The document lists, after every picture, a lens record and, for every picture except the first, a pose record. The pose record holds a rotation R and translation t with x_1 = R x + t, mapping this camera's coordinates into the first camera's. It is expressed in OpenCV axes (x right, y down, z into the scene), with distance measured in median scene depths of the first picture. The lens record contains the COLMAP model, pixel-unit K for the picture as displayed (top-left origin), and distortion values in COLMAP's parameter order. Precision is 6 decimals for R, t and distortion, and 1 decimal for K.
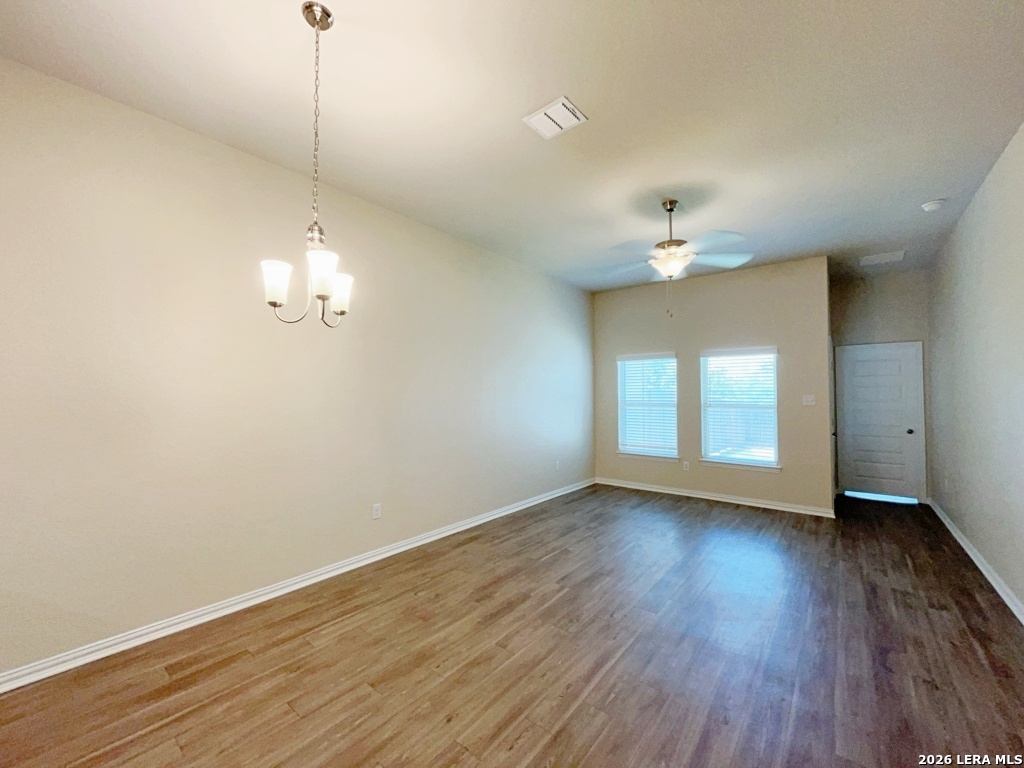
lens RADIAL K [[412.2, 0, 513.4], [0, 412.2, 385.6], [0, 0, 1]] dist [-0.003924, 0.000222]
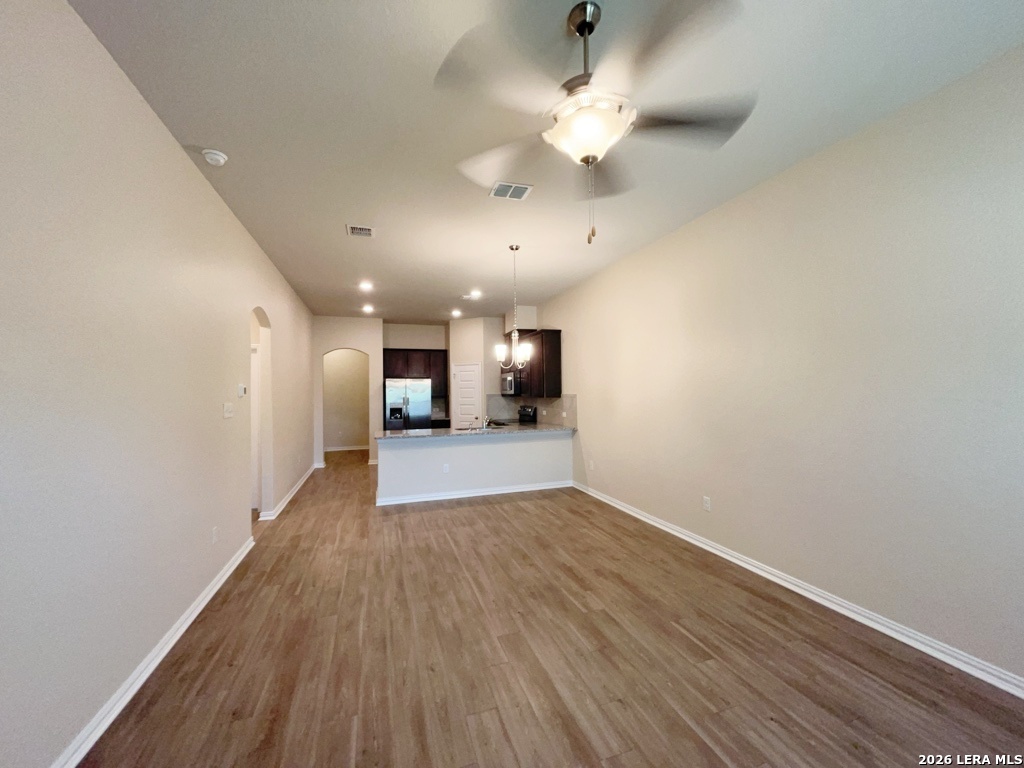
lens RADIAL K [[412.2, 0, 515.7], [0, 412.2, 382.1], [0, 0, 1]] dist [-0.003924, 0.000222]
pose [[-0.539207, -0.014452, -0.842049, 0.936271], [0.032011, 0.998778, -0.037641, 0.017754], [0.841564, -0.047251, -0.538086, 1.315052]]
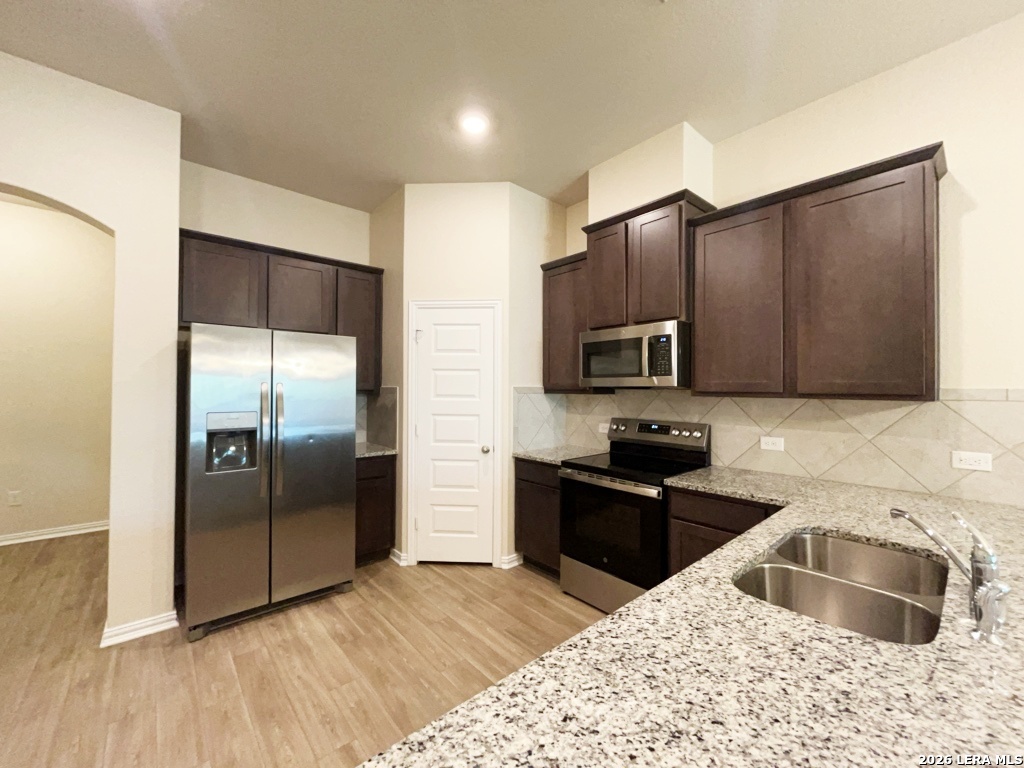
lens RADIAL K [[412.2, 0, 516.2], [0, 412.2, 387.6], [0, 0, 1]] dist [-0.003924, 0.000222]
pose [[-0.173488, -0.006436, -0.984815, -0.257624], [0.015443, 0.999838, -0.009254, -0.000235], [0.984715, -0.016814, -0.173360, -0.159033]]
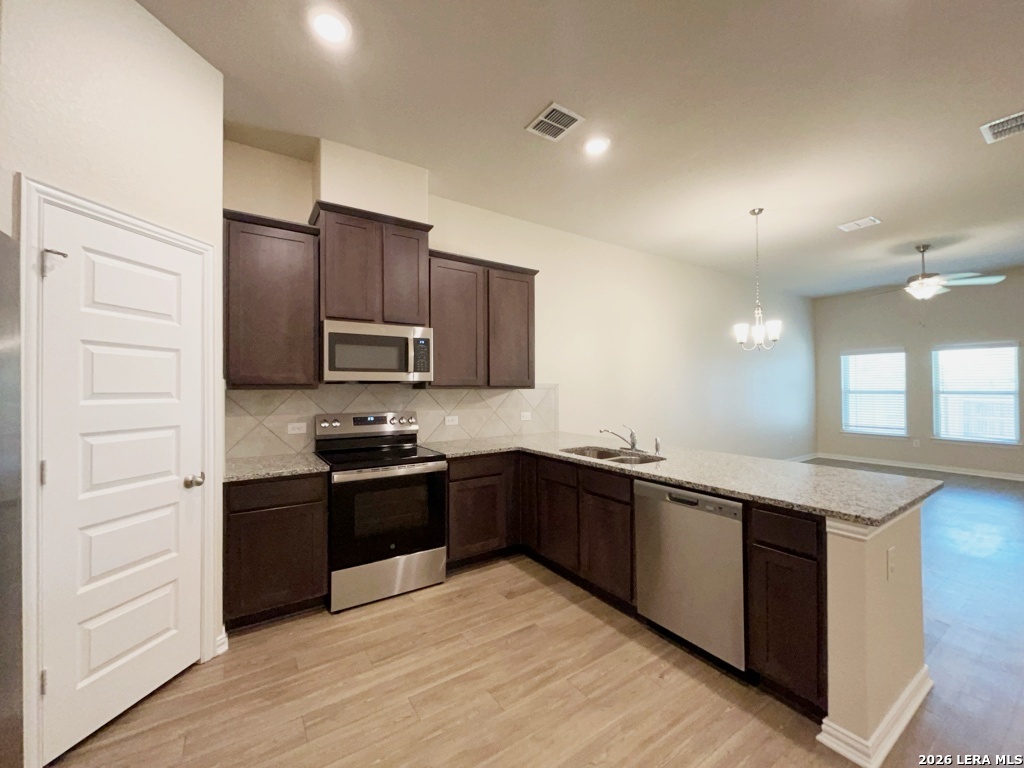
lens RADIAL K [[412.2, 0, 514.3], [0, 412.2, 387.1], [0, 0, 1]] dist [-0.003924, 0.000222]
pose [[0.953210, -0.008139, -0.302200, -0.598770], [0.013940, 0.999758, 0.017045, -0.004292], [0.301988, -0.020460, 0.953092, -0.874013]]
